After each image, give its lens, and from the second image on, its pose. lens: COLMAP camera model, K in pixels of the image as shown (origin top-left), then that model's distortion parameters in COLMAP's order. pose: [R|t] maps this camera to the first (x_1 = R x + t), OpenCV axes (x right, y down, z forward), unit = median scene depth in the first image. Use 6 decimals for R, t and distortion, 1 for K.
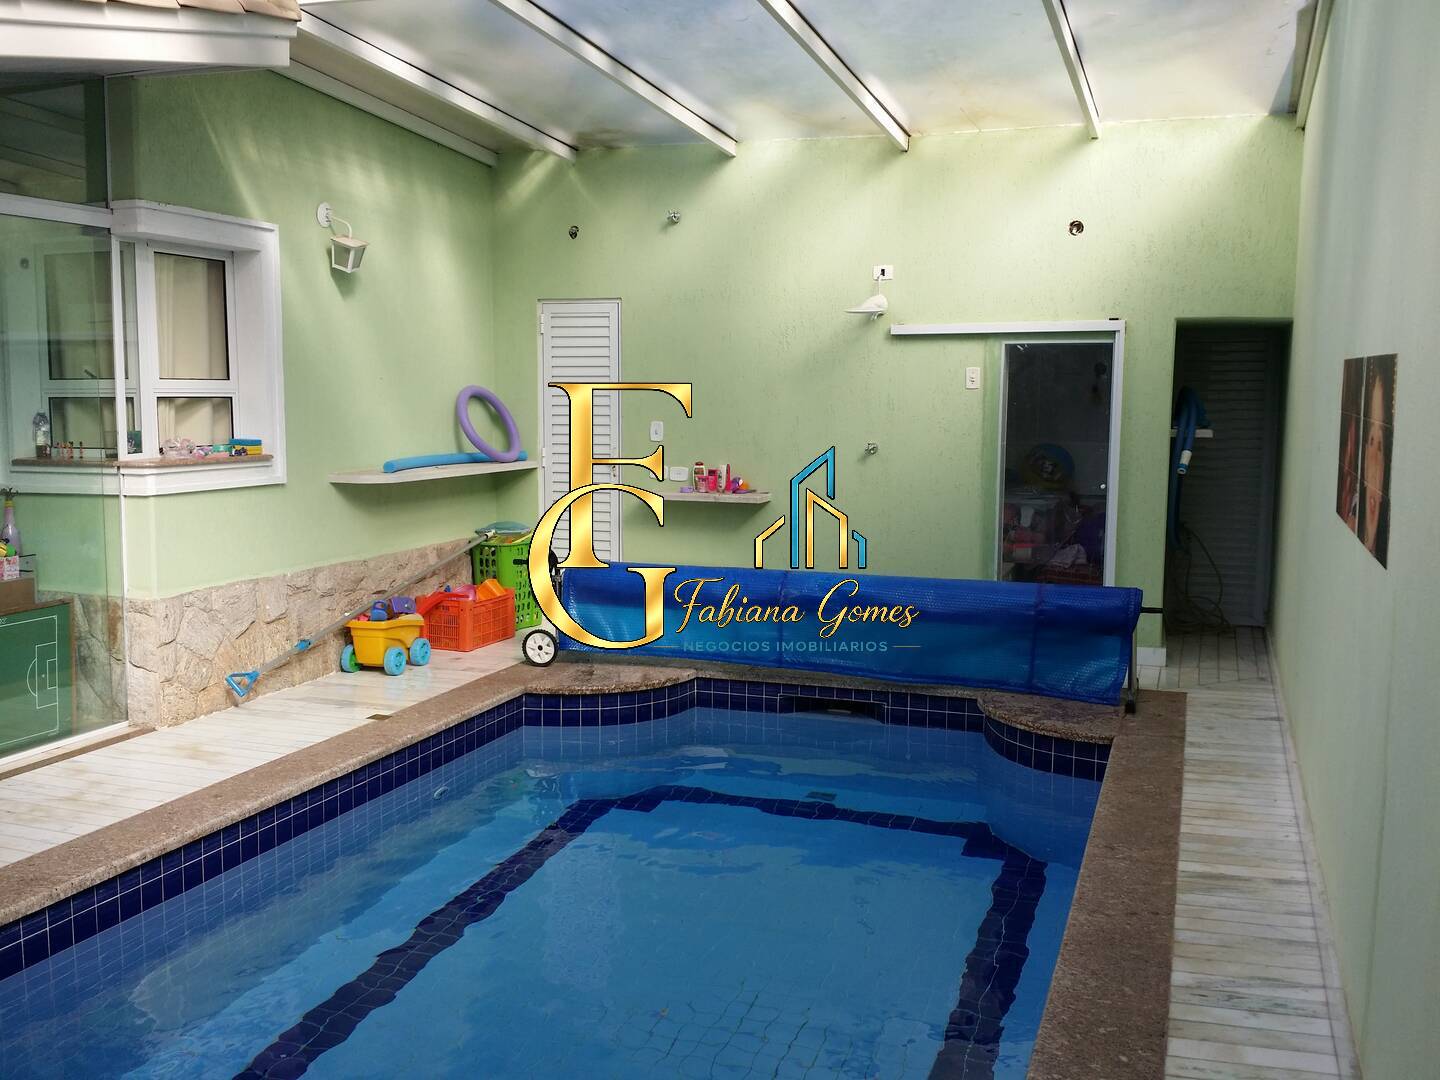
lens RADIAL K [[1345.6, 0, 728.2], [0, 1345.6, 539.4], [0, 0, 1]] dist [-0.040042, 0.000000]
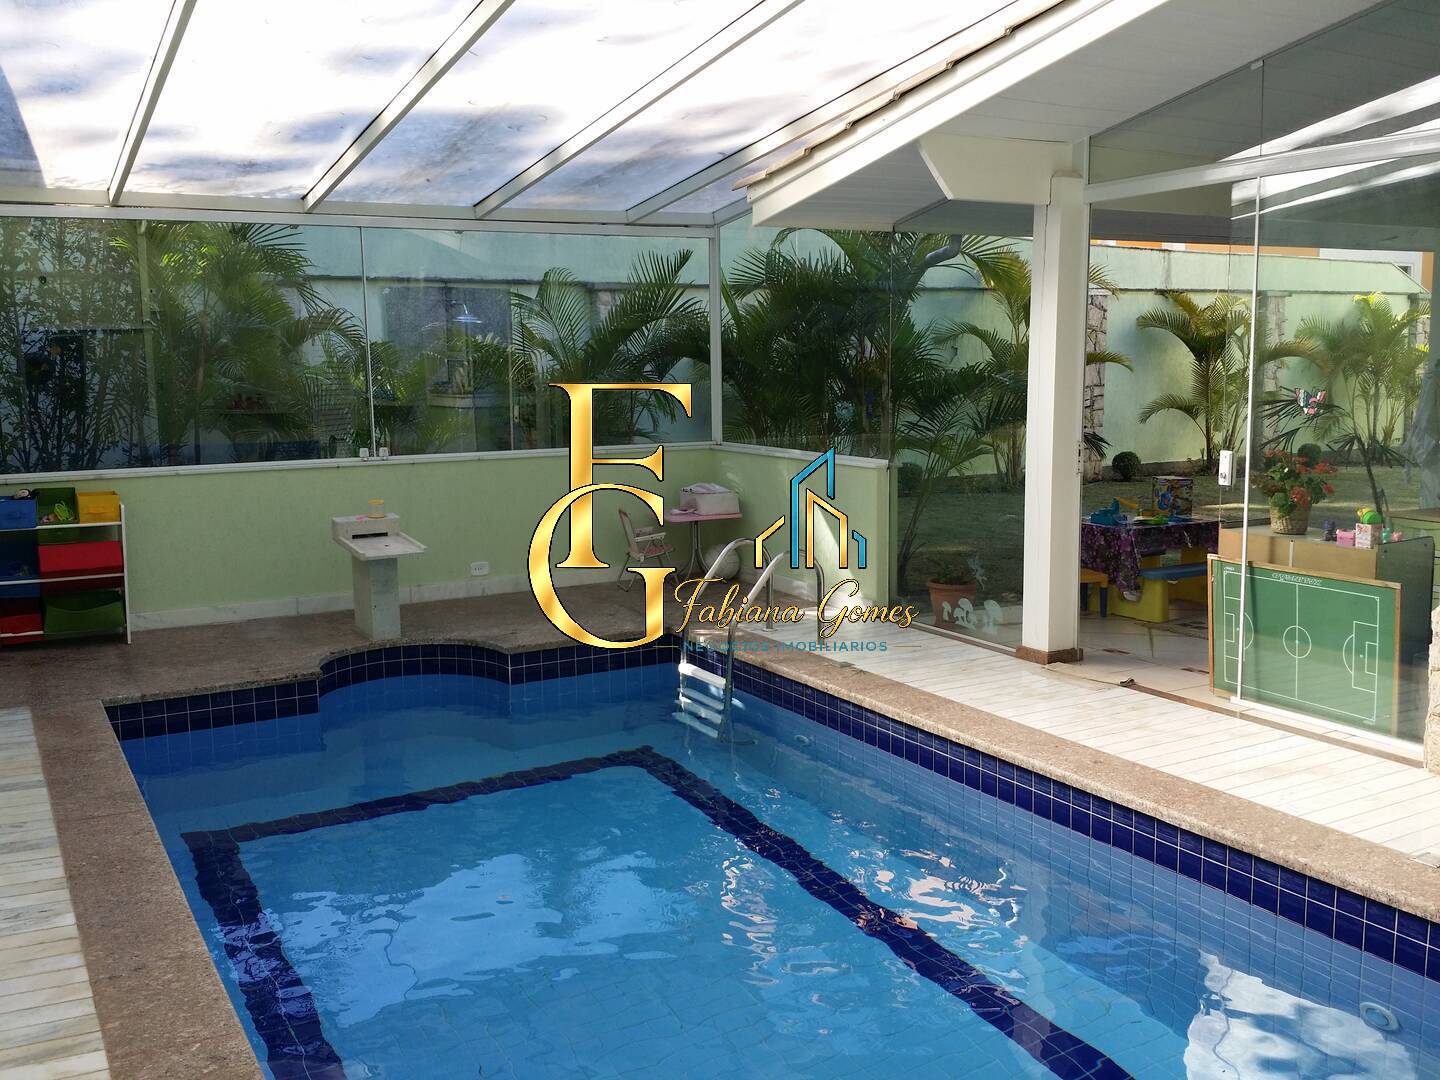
lens RADIAL K [[1345.6, 0, 729.3], [0, 1345.6, 538.8], [0, 0, 1]] dist [-0.040042, 0.000000]
pose [[-0.652037, 0.109062, -0.750302, 0.592616], [-0.074518, 0.975591, 0.206568, -0.174878], [0.754516, 0.190600, -0.627994, 1.573190]]
